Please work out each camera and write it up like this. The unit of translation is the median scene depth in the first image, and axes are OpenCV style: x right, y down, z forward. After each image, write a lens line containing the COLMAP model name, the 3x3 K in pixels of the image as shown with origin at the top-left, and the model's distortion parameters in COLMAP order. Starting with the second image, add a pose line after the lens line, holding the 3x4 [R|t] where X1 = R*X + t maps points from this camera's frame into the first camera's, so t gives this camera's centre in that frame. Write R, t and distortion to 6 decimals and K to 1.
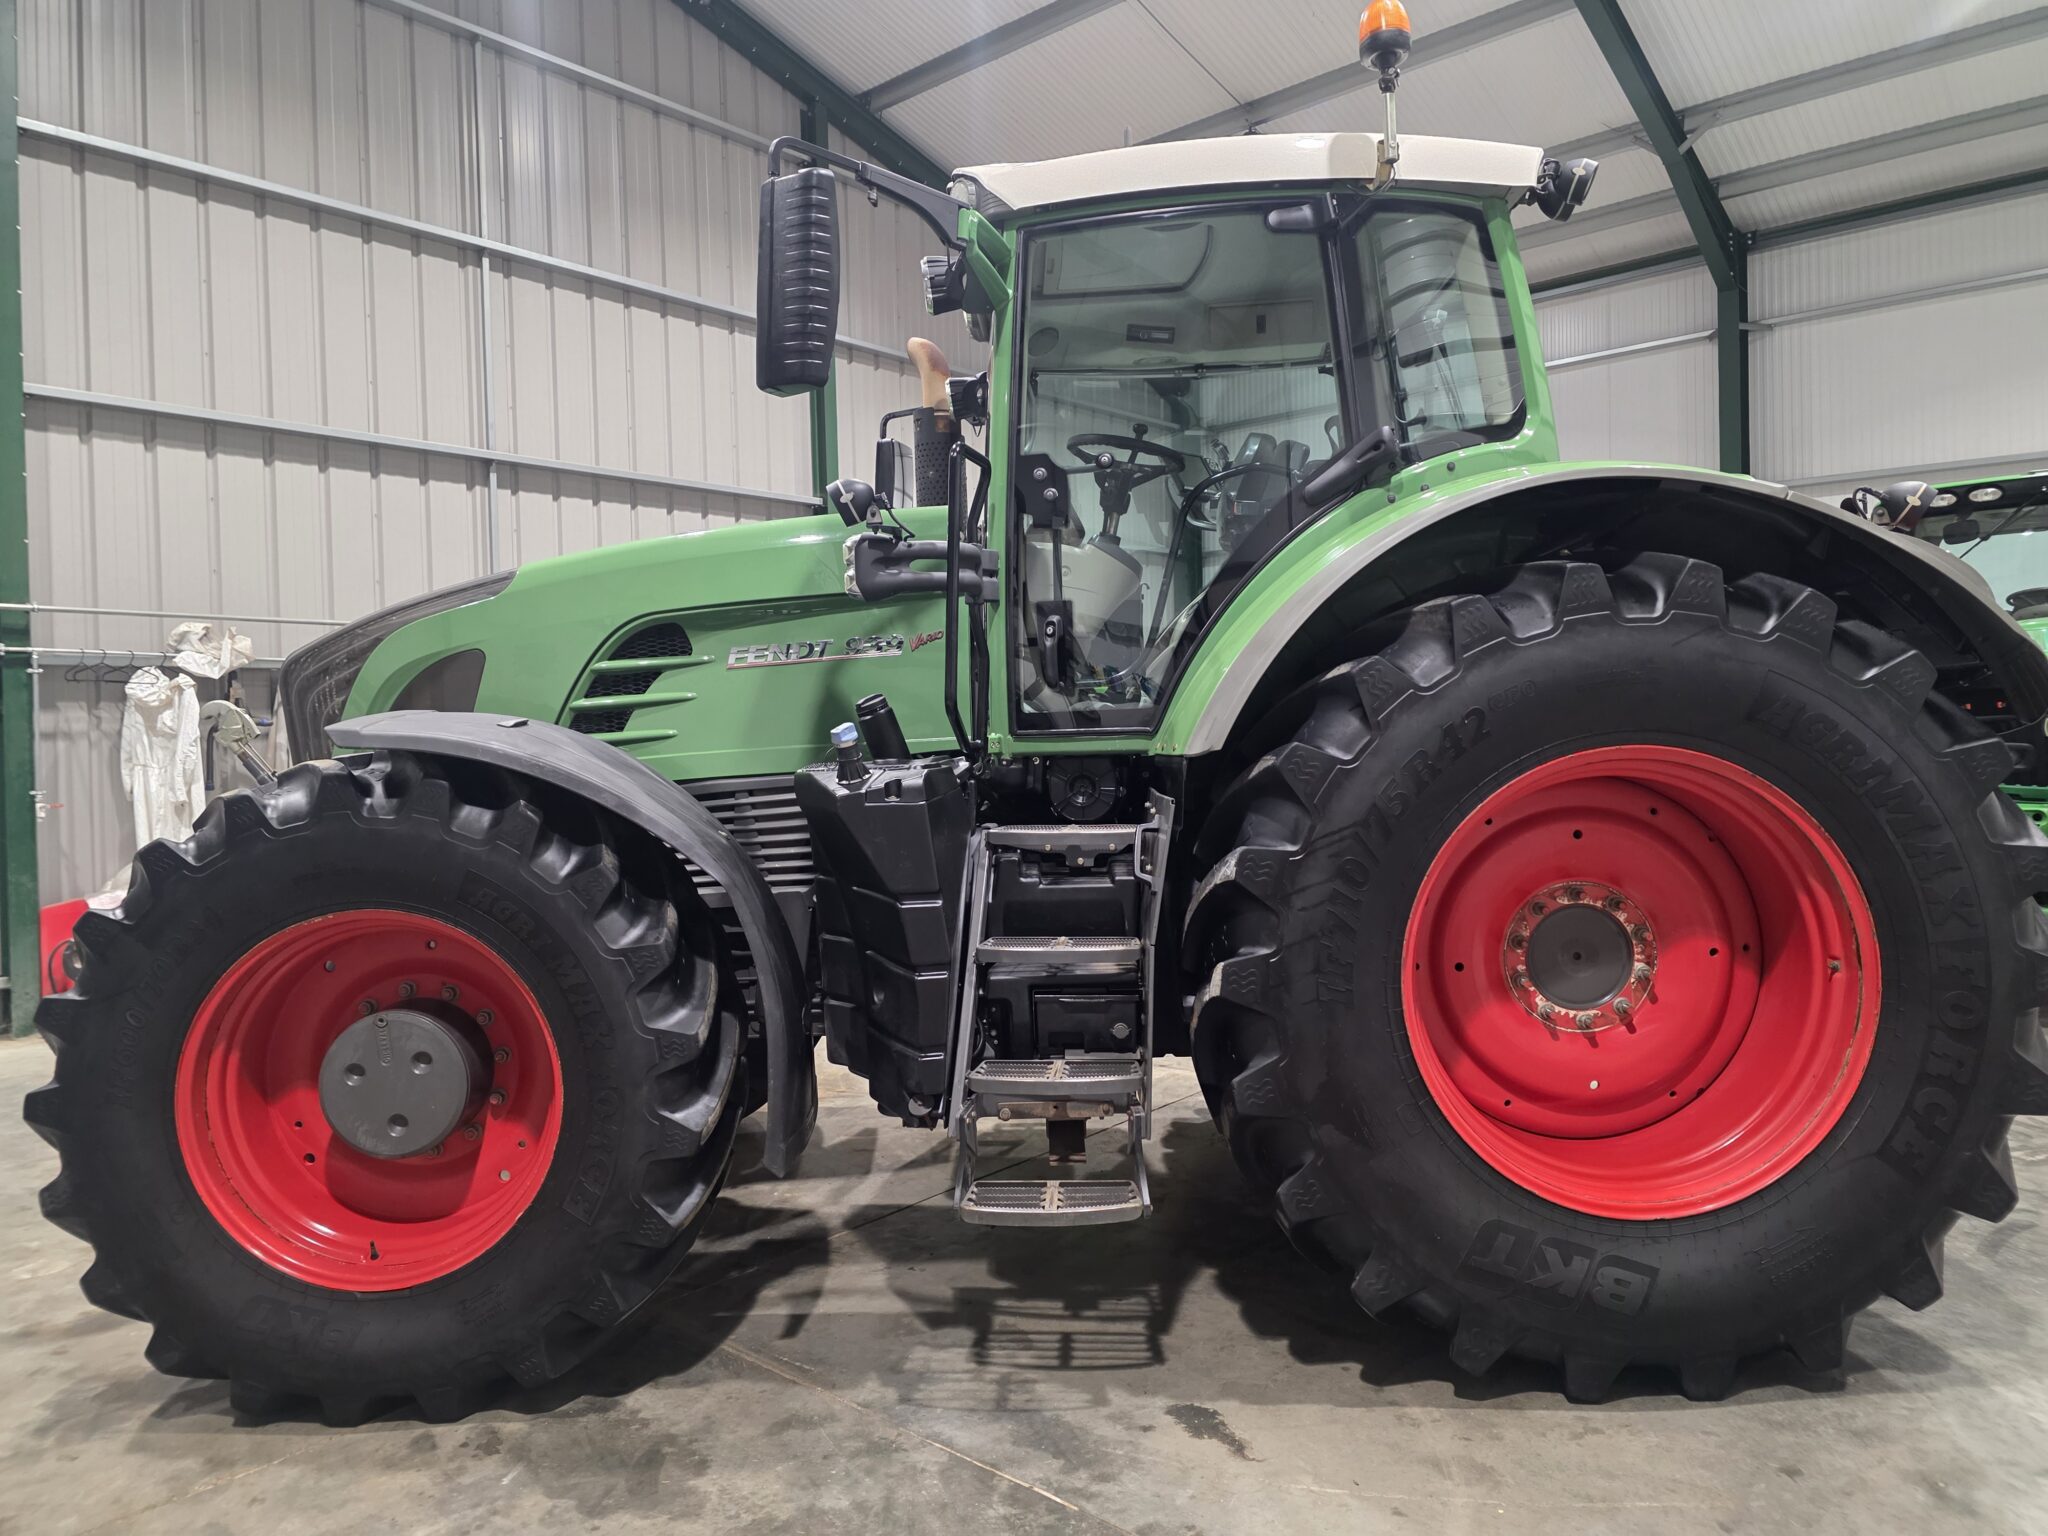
lens RADIAL K [[1370.0, 0, 1026.3], [0, 1370.0, 753.0], [0, 0, 1]] dist [0.064724, -0.063714]
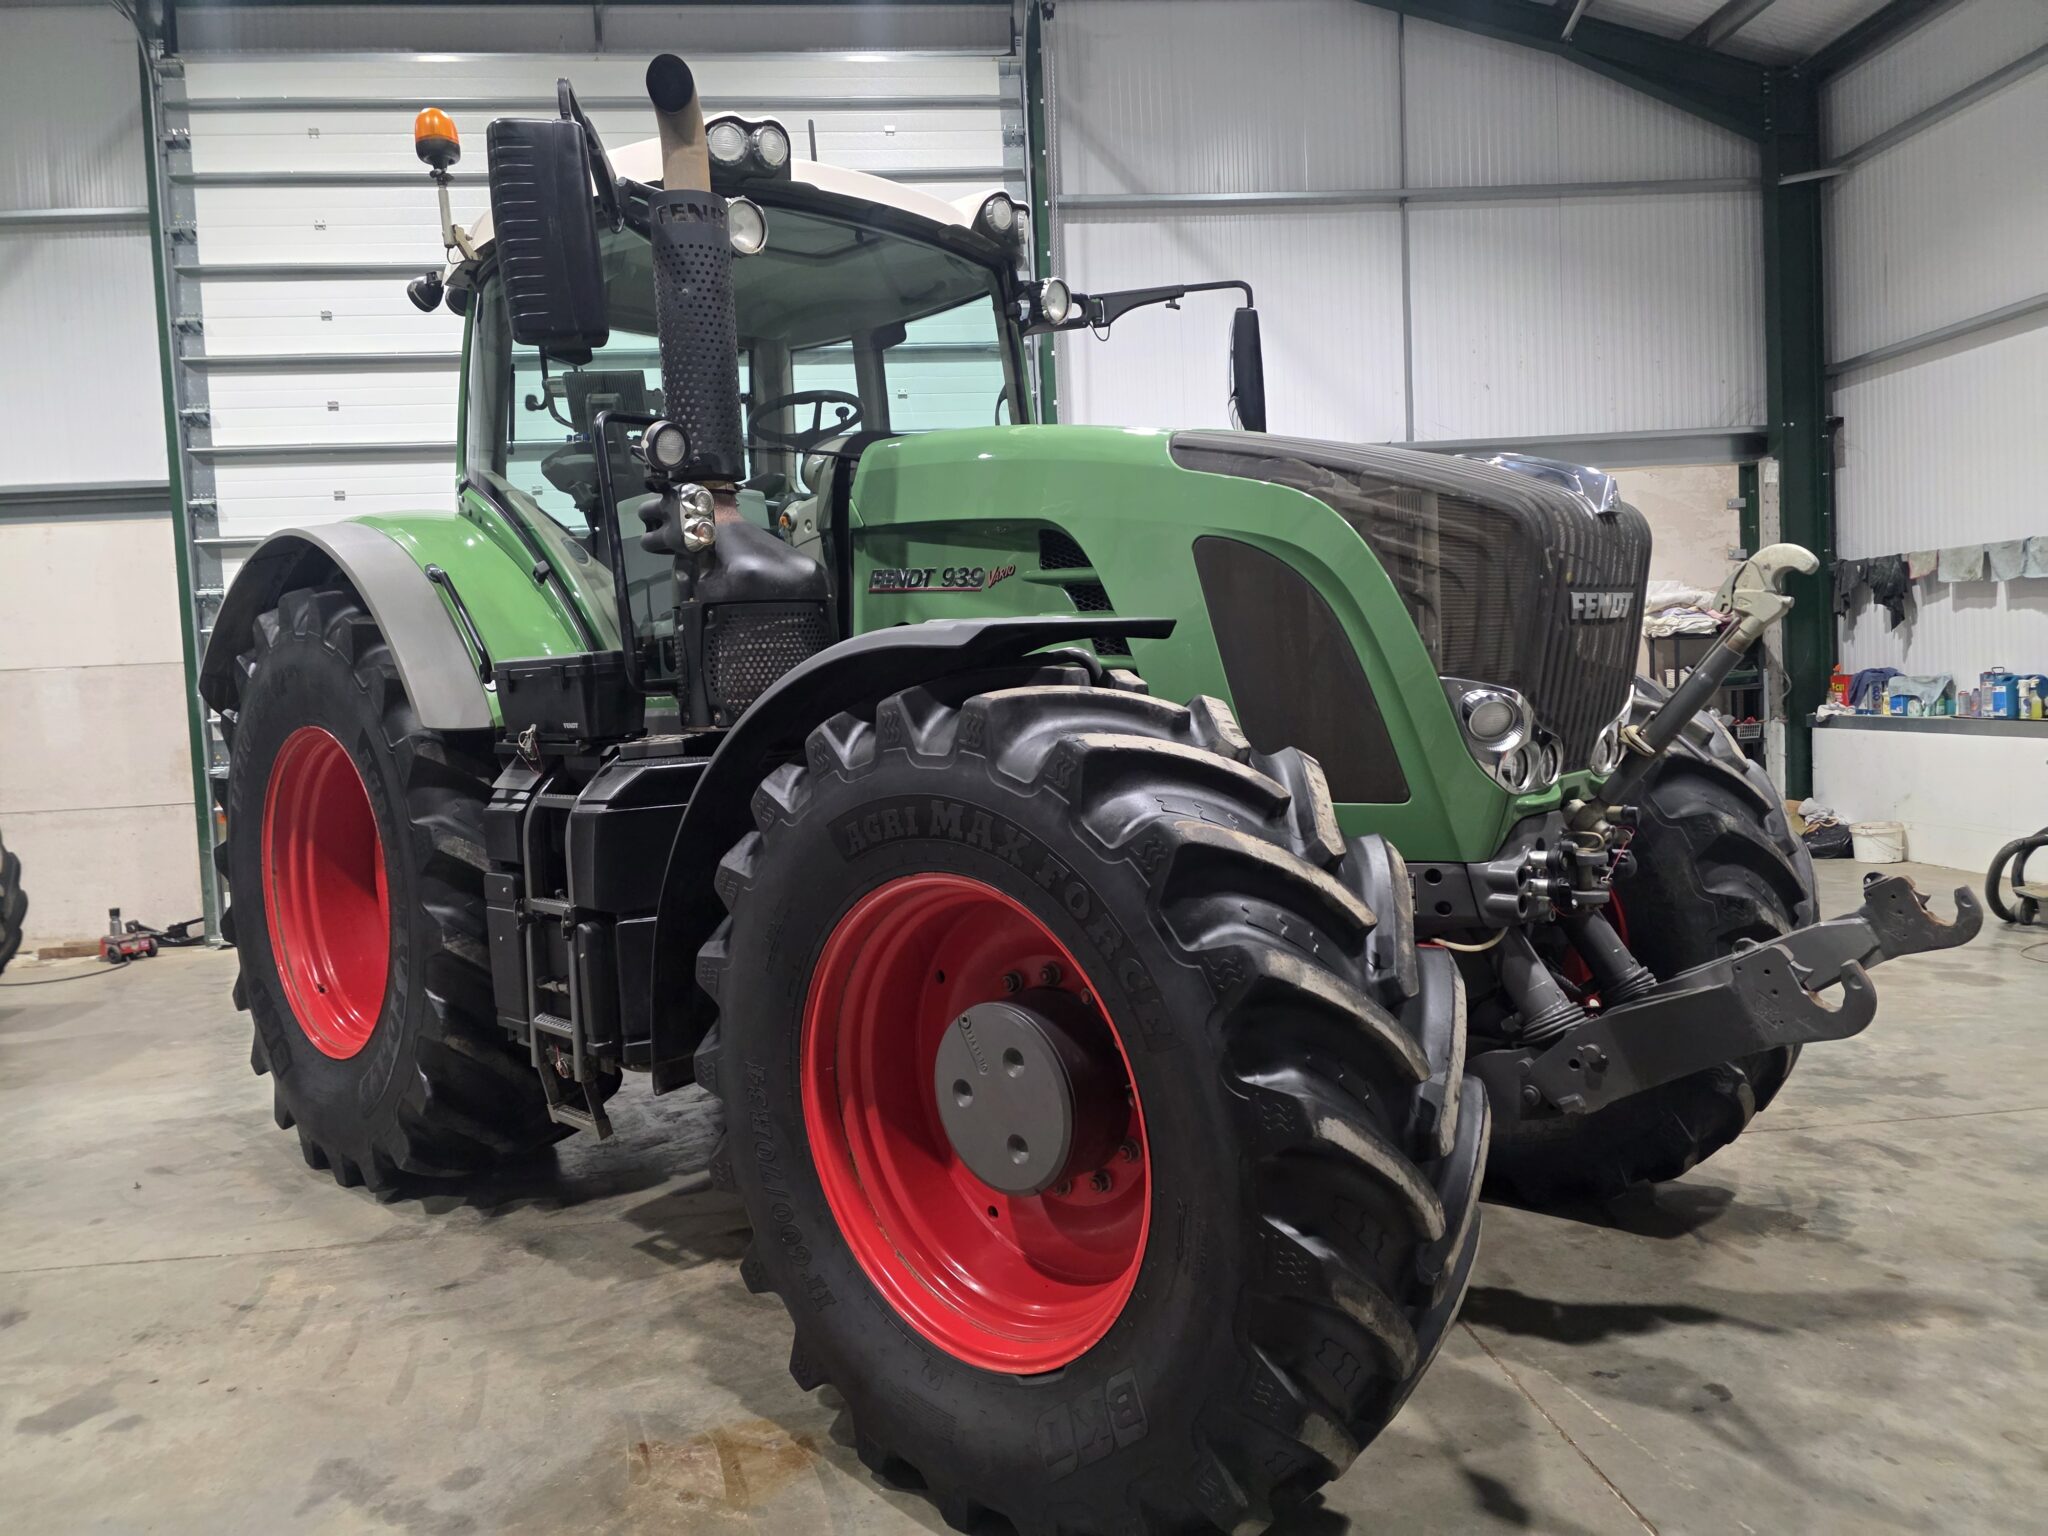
lens RADIAL K [[1370.0, 0, 1009.8], [0, 1370.0, 736.2], [0, 0, 1]] dist [0.064724, -0.063714]
pose [[-0.714089, 0.030652, 0.699383, -0.980307], [0.081786, 0.995852, 0.039861, -0.008982], [-0.695261, 0.085664, -0.713635, 2.136701]]
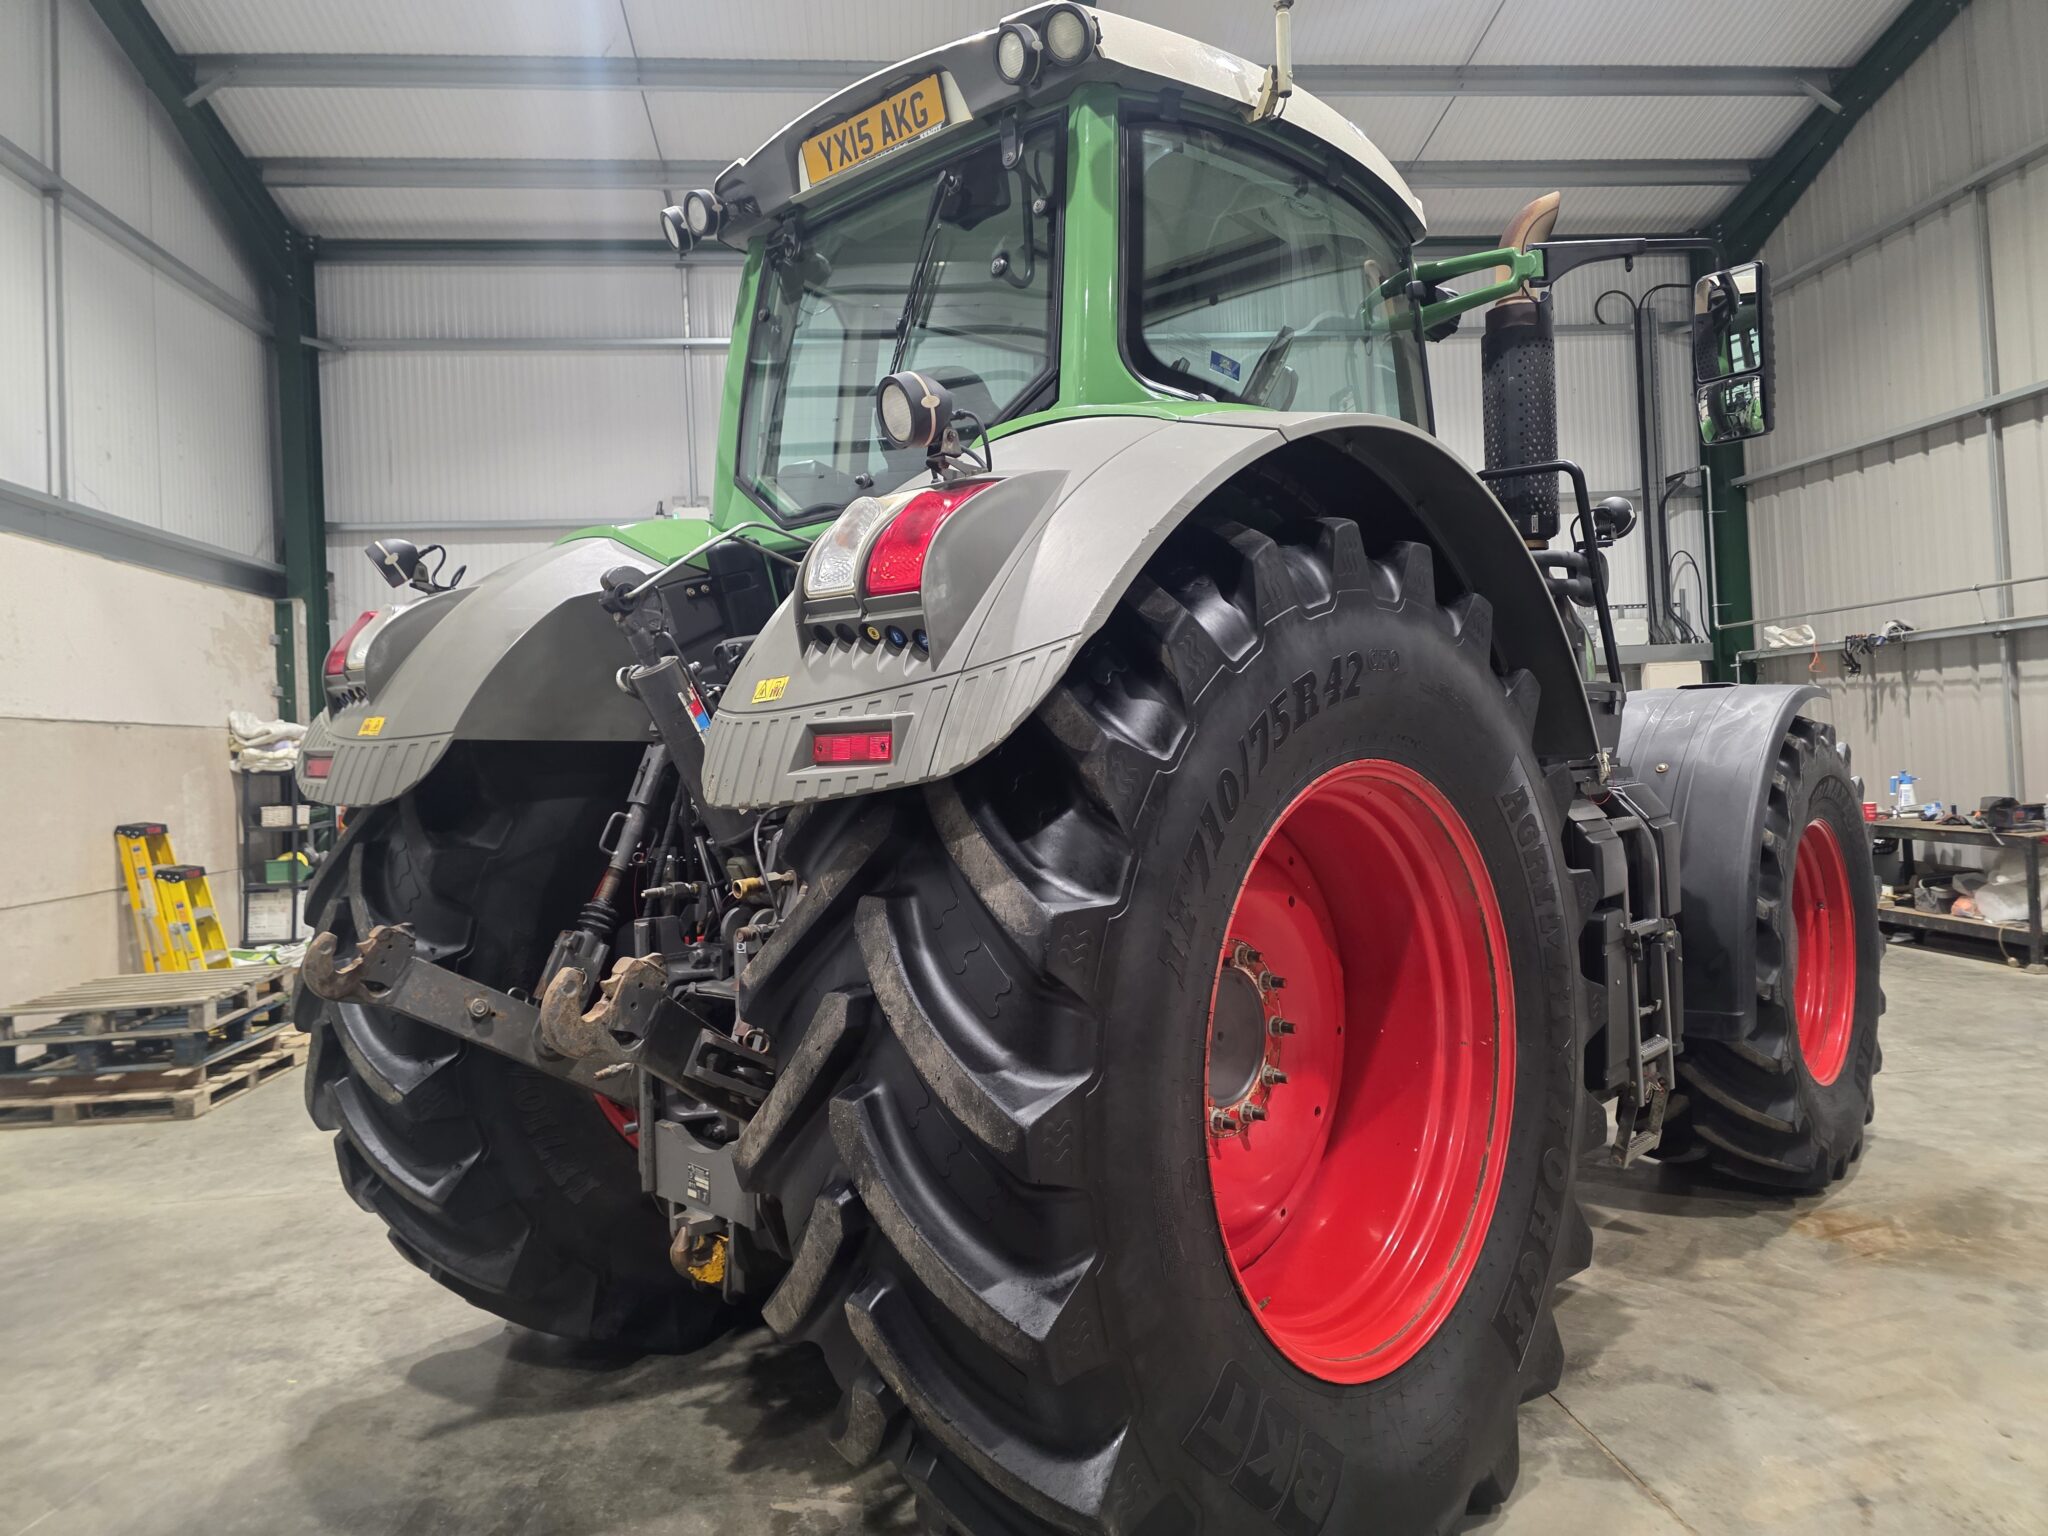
lens RADIAL K [[1370.0, 0, 1036.9], [0, 1370.0, 712.3], [0, 0, 1]] dist [0.064724, -0.063714]
pose [[-0.683809, 0.033493, -0.728892, 1.062021], [0.043202, 0.999052, 0.005378, -0.056210], [0.728381, -0.027812, -0.684607, 2.035562]]
